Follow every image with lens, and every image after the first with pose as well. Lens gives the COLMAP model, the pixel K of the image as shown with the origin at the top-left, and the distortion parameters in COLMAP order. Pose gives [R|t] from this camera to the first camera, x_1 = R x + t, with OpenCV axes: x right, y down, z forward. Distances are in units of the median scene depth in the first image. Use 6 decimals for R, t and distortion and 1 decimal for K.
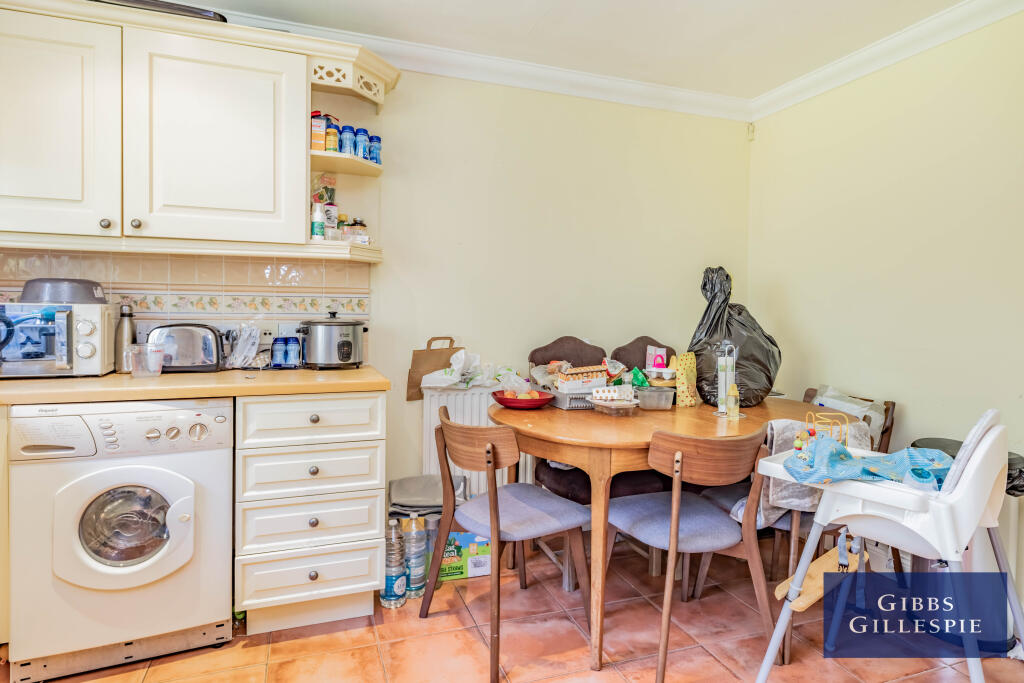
lens RADIAL K [[581.1, 0, 511.7], [0, 581.1, 323.8], [0, 0, 1]] dist [-0.001324, -0.000239]
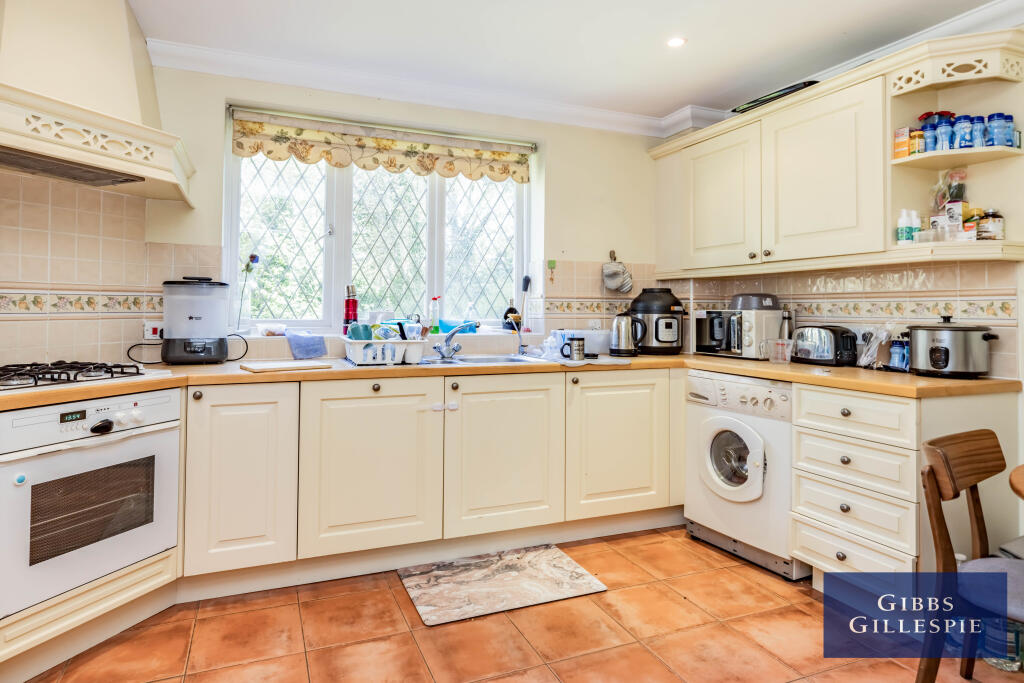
lens RADIAL K [[595.9, 0, 510.7], [0, 595.9, 291.7], [0, 0, 1]] dist [-0.001673, -0.000451]
pose [[0.056432, -0.040366, -0.997590, 0.639028], [-0.028894, 0.998698, -0.042046, 0.000609], [0.997988, 0.031198, 0.055192, 0.253473]]
